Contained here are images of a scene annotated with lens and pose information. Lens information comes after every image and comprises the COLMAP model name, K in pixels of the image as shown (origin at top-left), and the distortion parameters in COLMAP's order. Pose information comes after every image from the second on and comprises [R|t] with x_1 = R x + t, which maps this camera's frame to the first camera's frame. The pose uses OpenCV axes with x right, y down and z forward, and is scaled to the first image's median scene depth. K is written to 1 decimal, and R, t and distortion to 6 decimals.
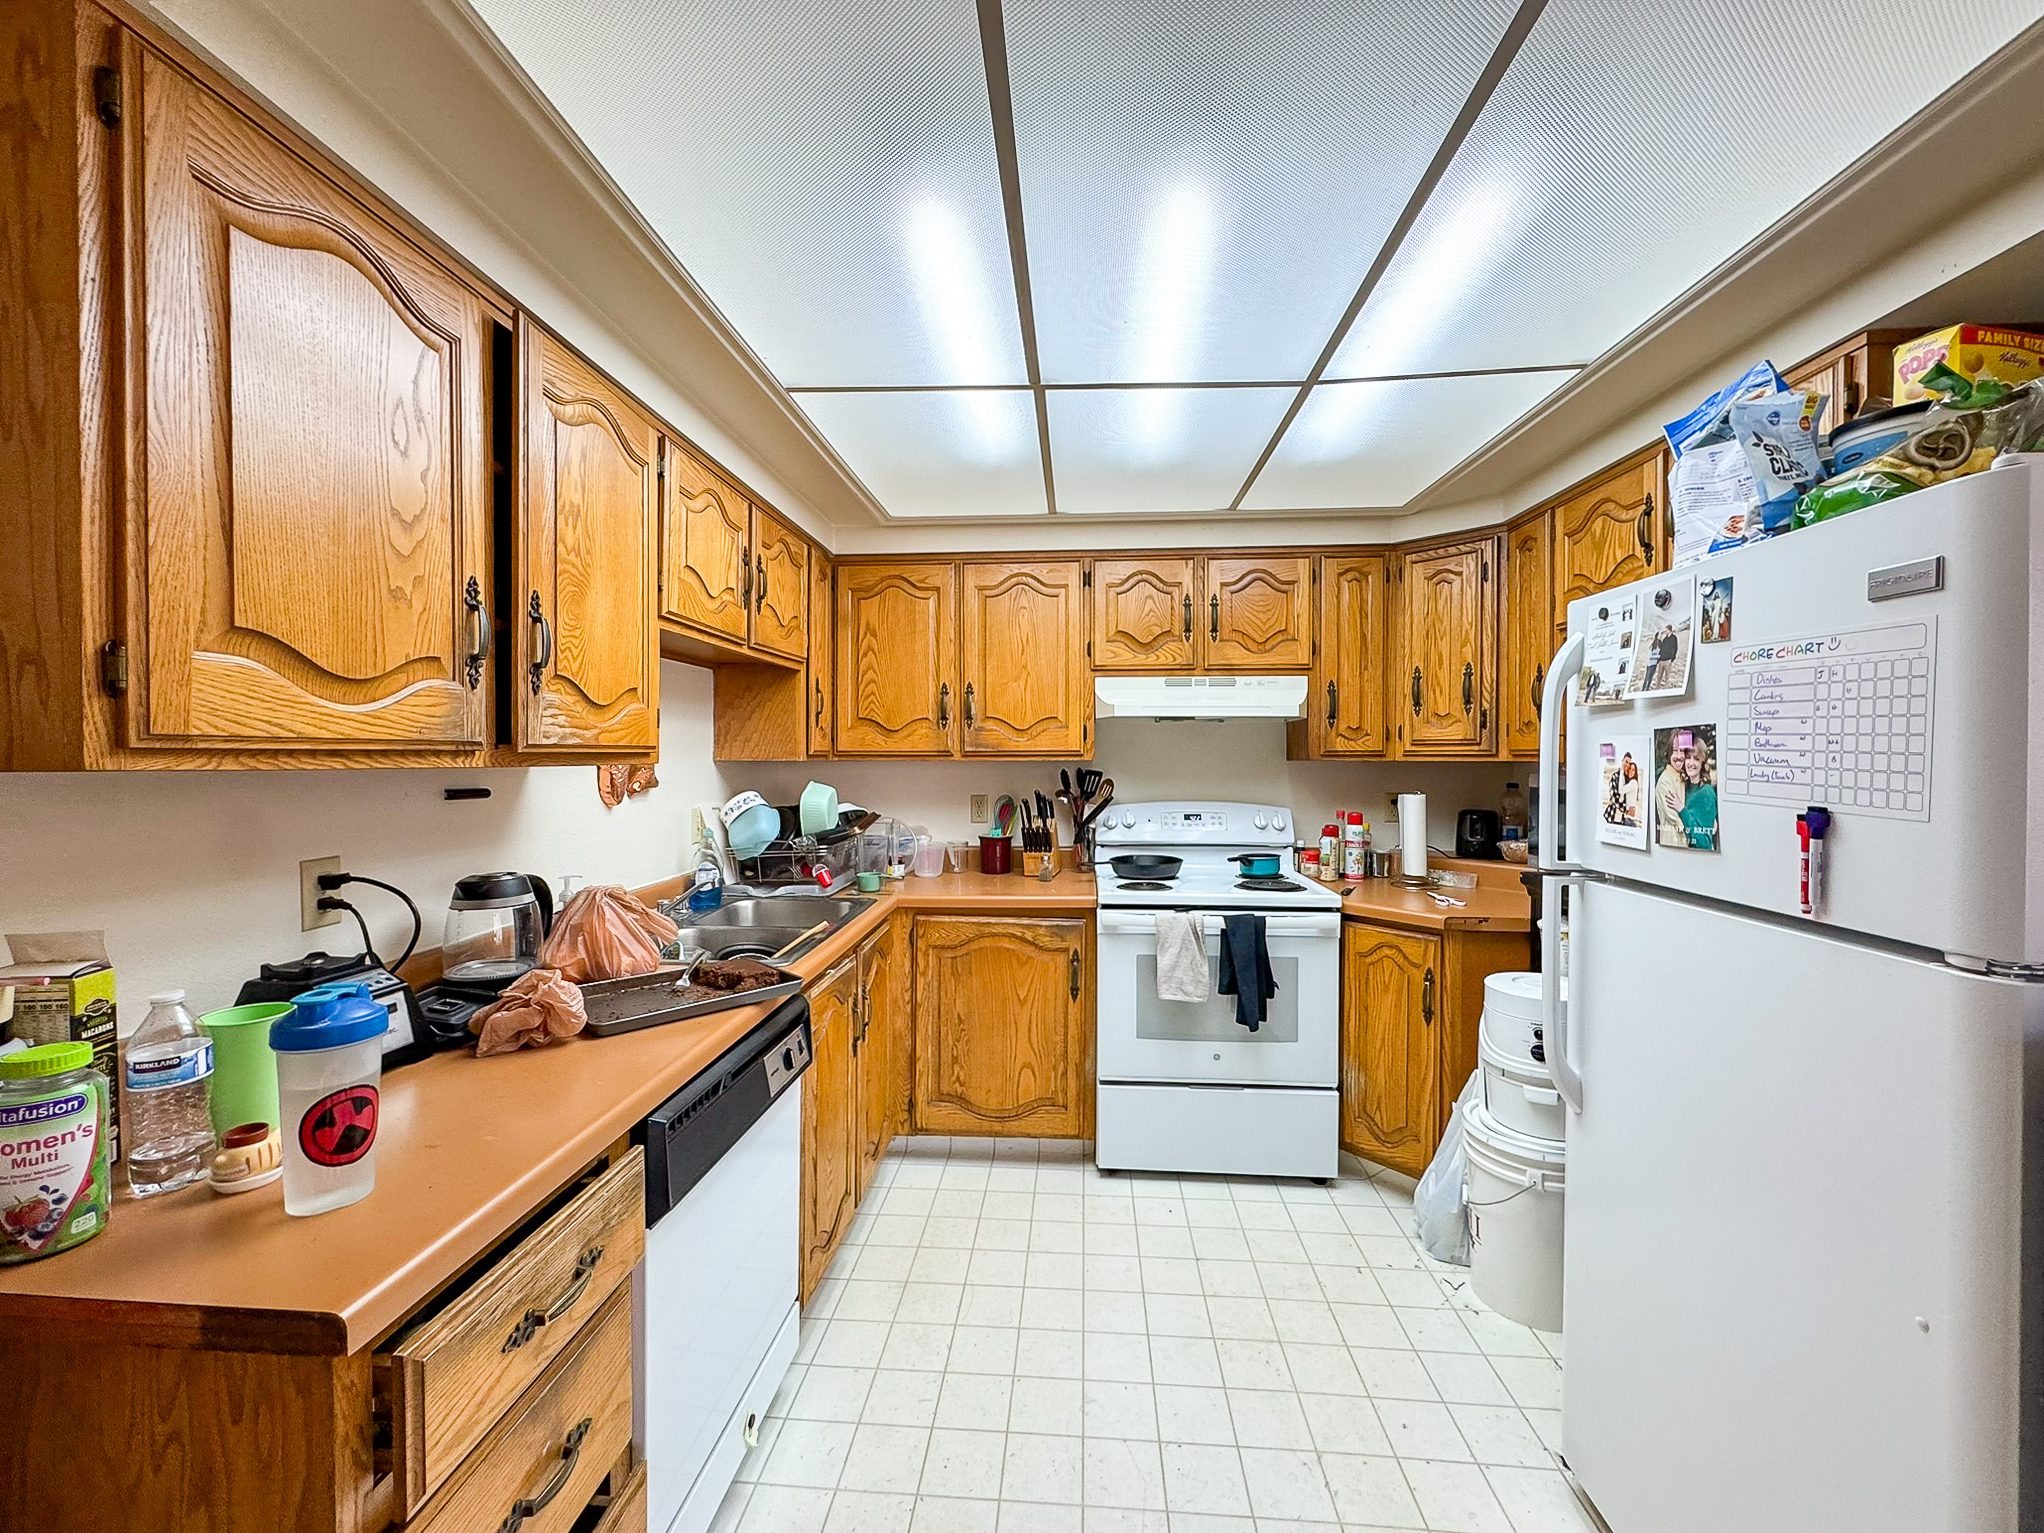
lens RADIAL K [[819.3, 0, 1022.0], [0, 819.3, 766.5], [0, 0, 1]] dist [-0.001309, -0.000219]
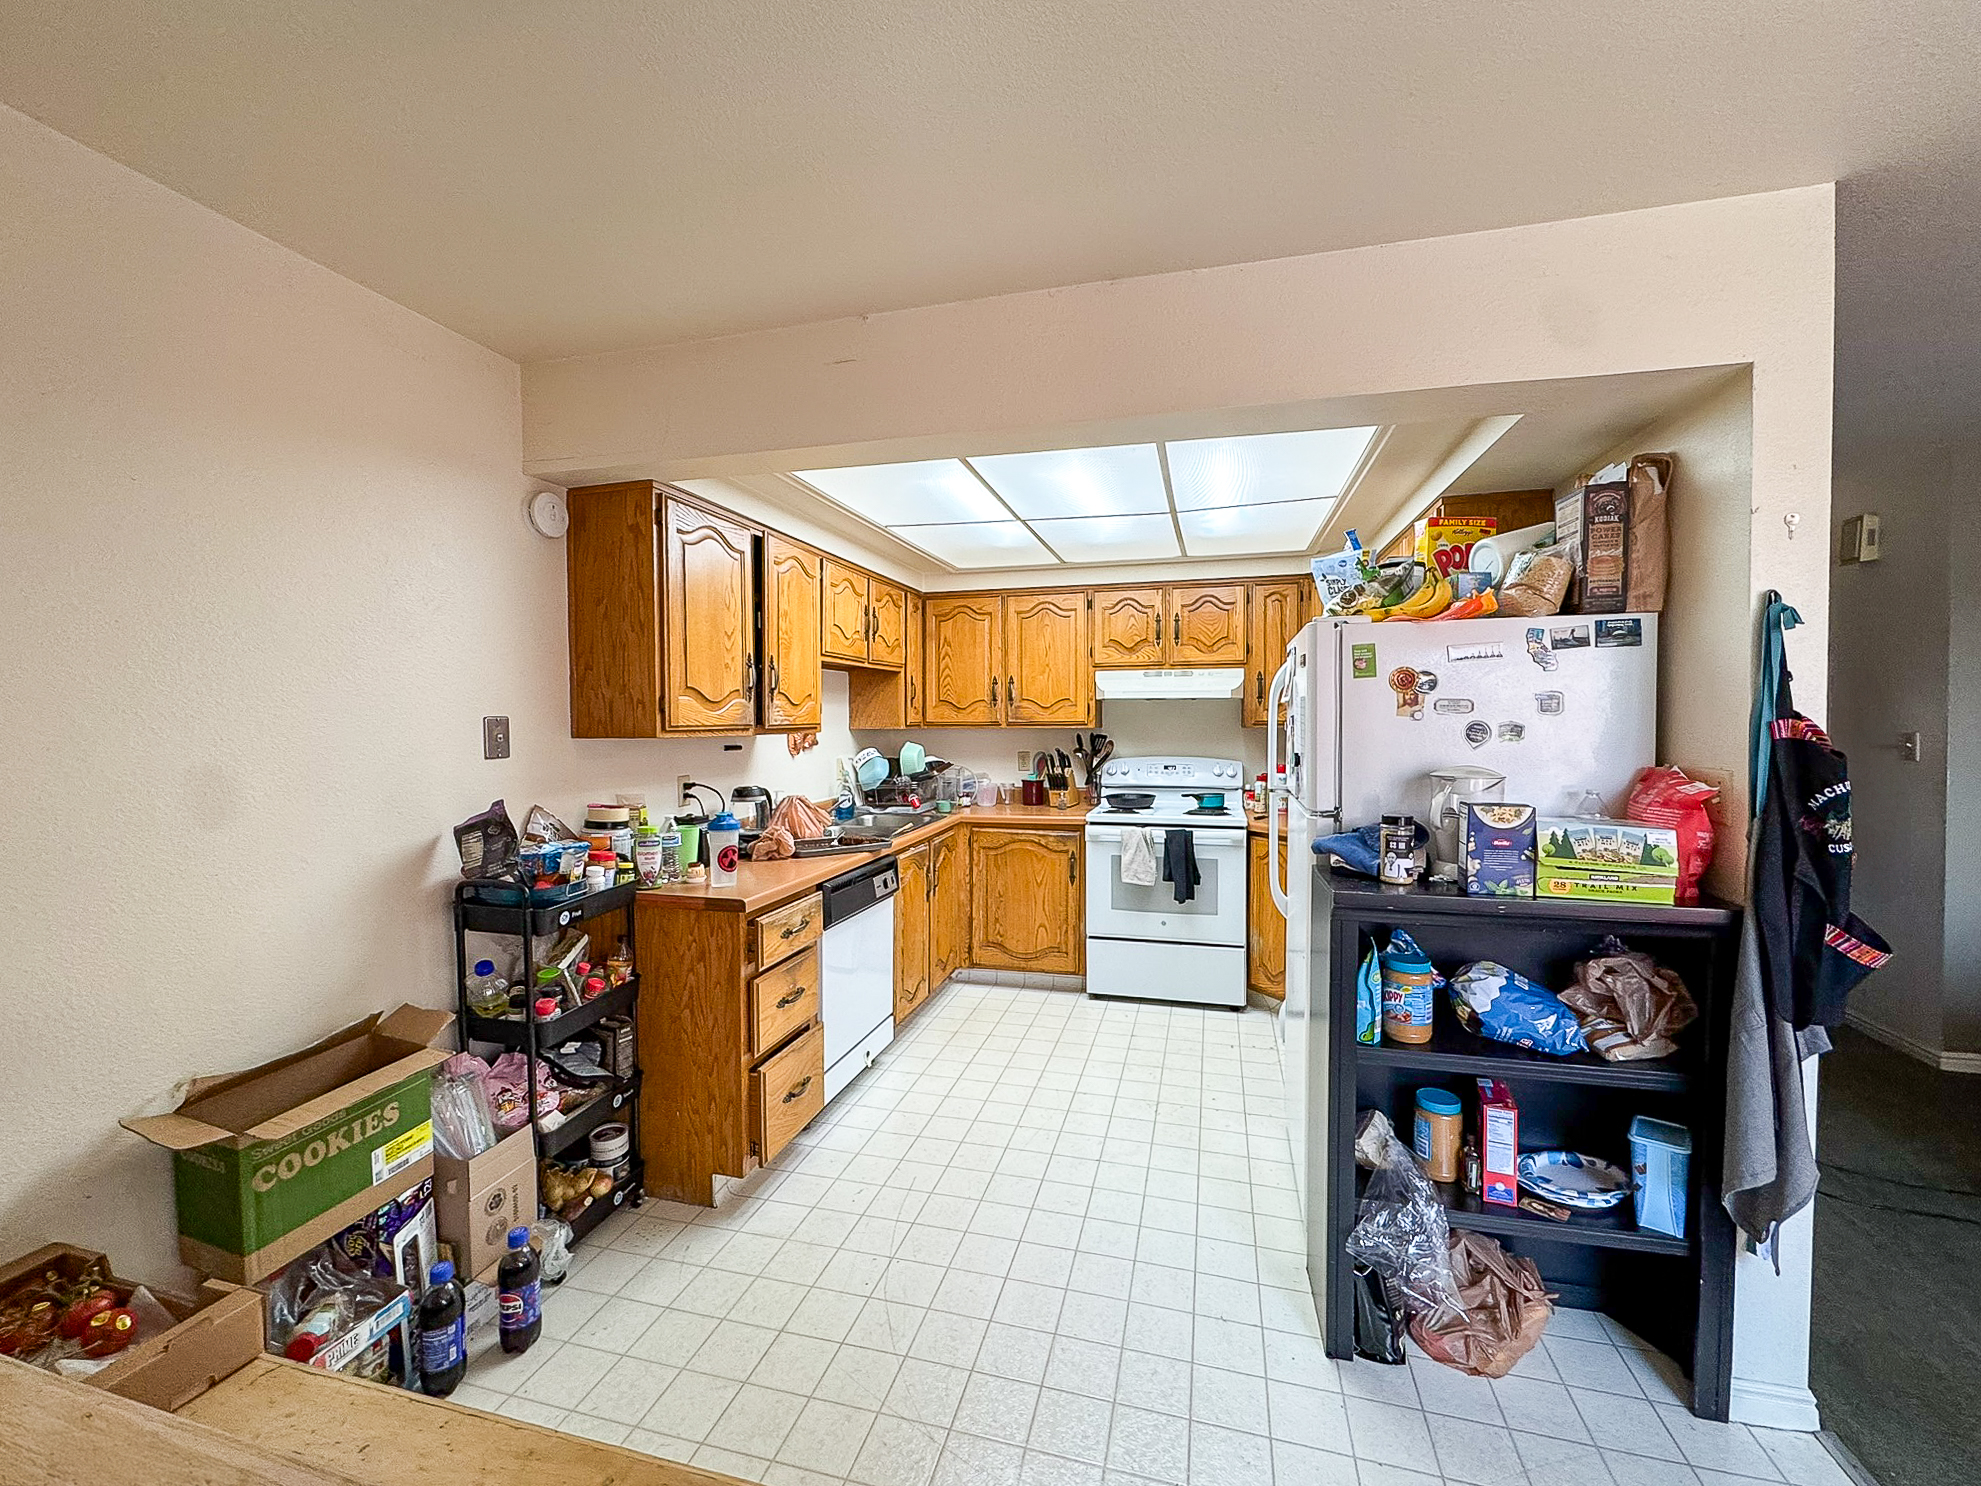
lens RADIAL K [[814.8, 0, 990.5], [0, 814.8, 743.0], [0, 0, 1]] dist [-0.002776, -0.000341]
pose [[0.982255, 0.000745, -0.187548, 0.203370], [0.002712, 0.999831, 0.018173, -0.008434], [0.187530, -0.018359, 0.982087, -0.537474]]
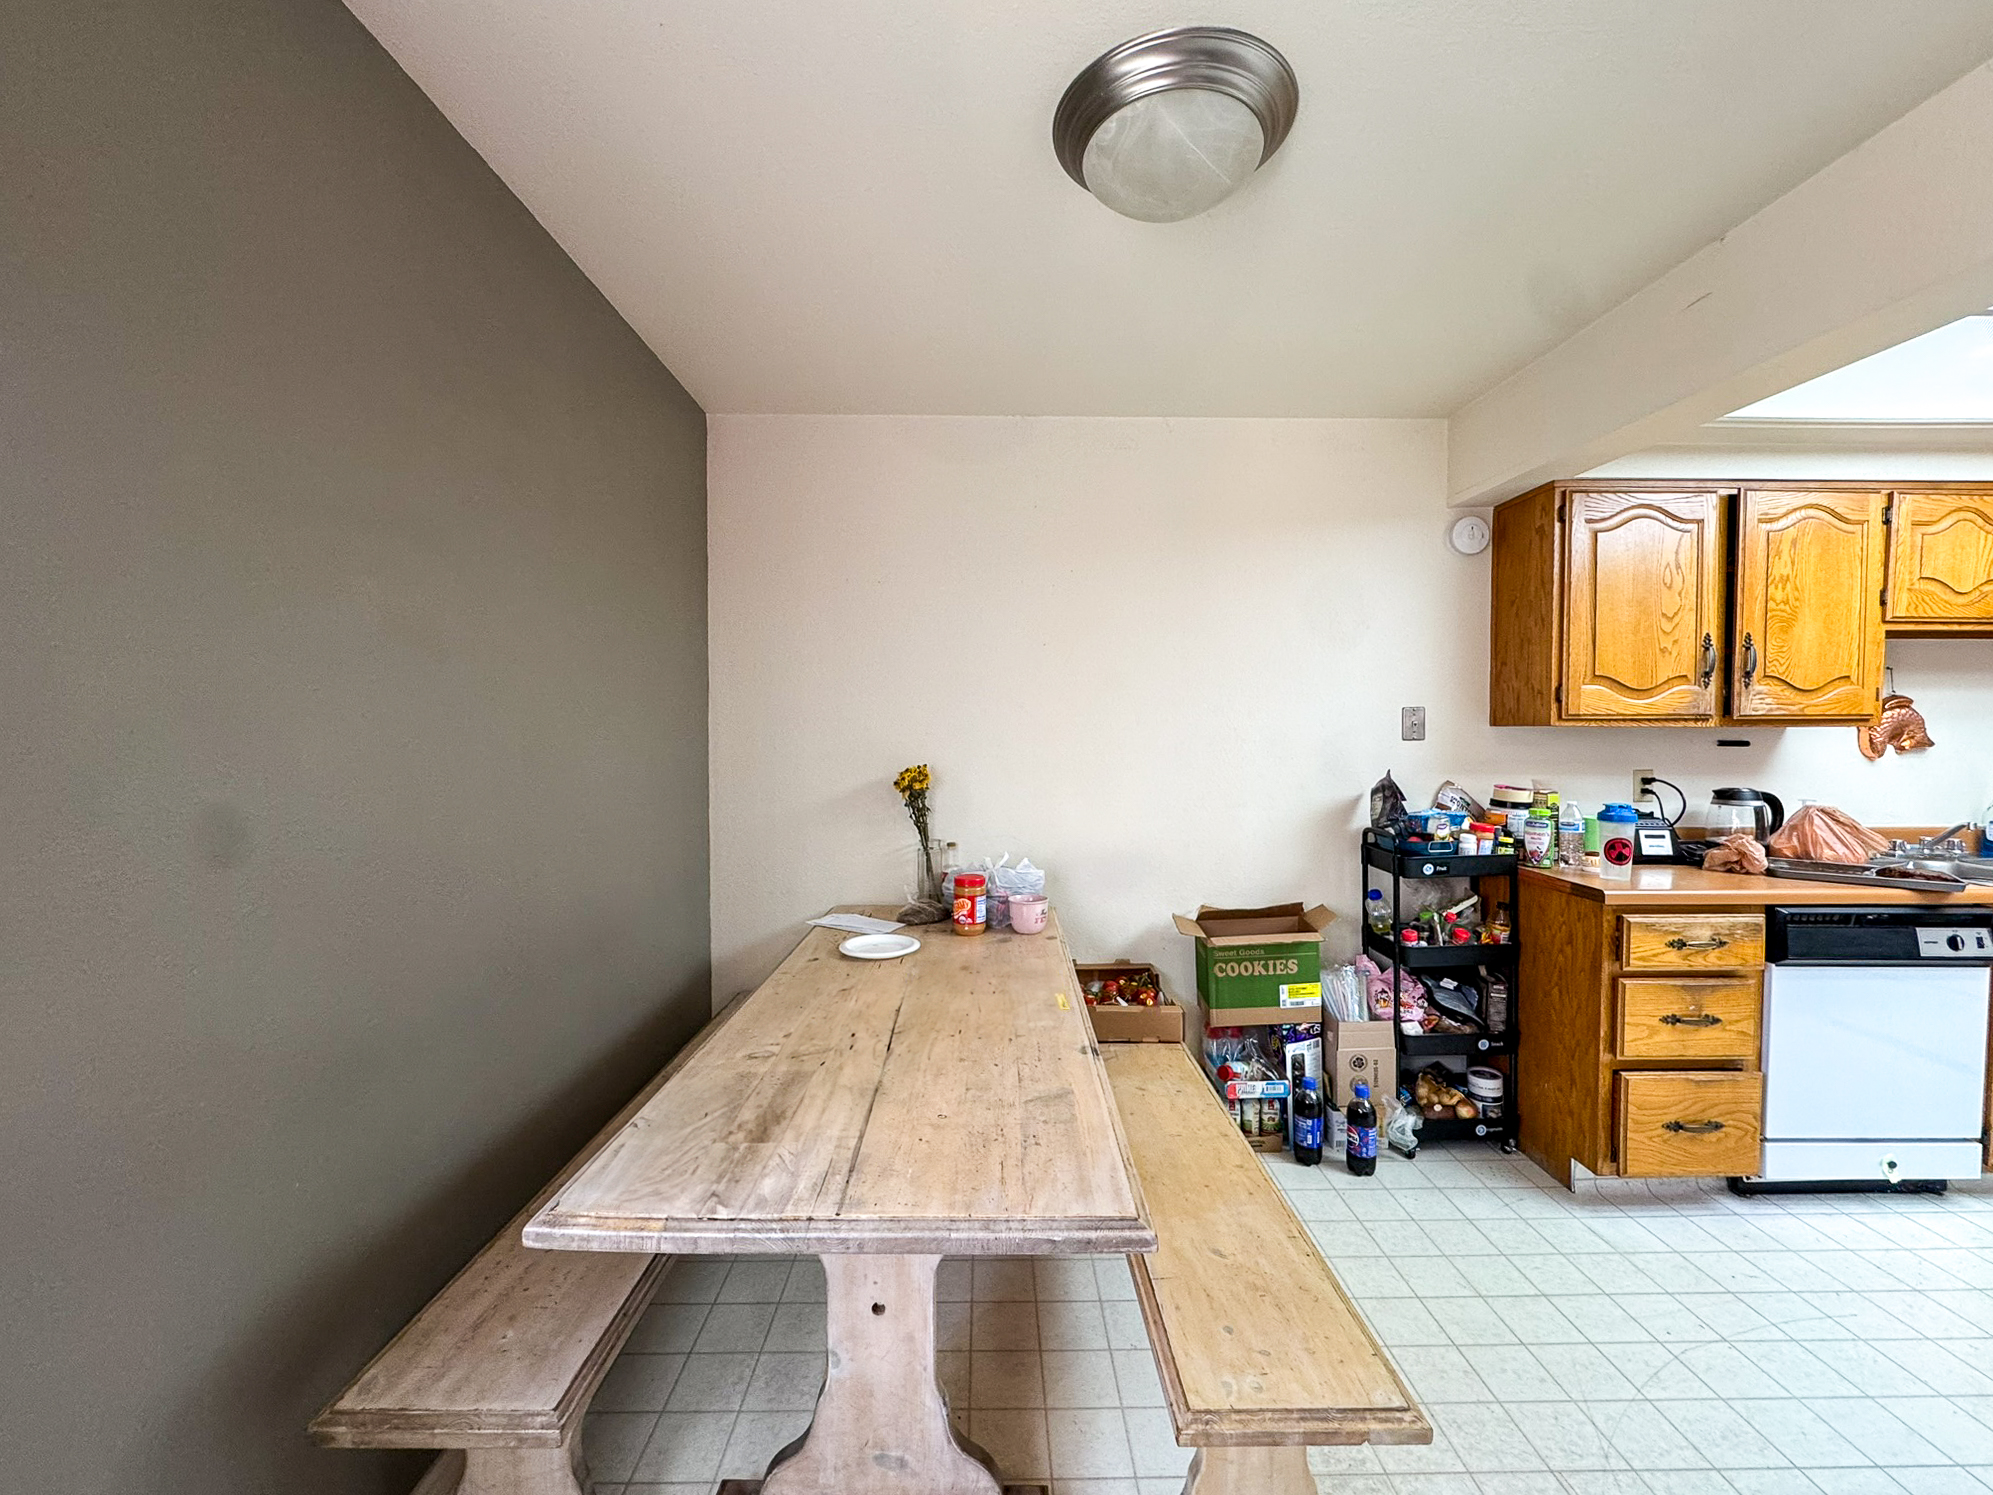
lens RADIAL K [[819.8, 0, 996.5], [0, 819.8, 747.5], [0, 0, 1]] dist [-0.002776, -0.000341]
pose [[0.091890, 0.026857, -0.995407, 0.568175], [-0.011792, 0.999595, 0.025882, 0.009919], [0.995699, 0.009360, 0.092170, -0.448625]]
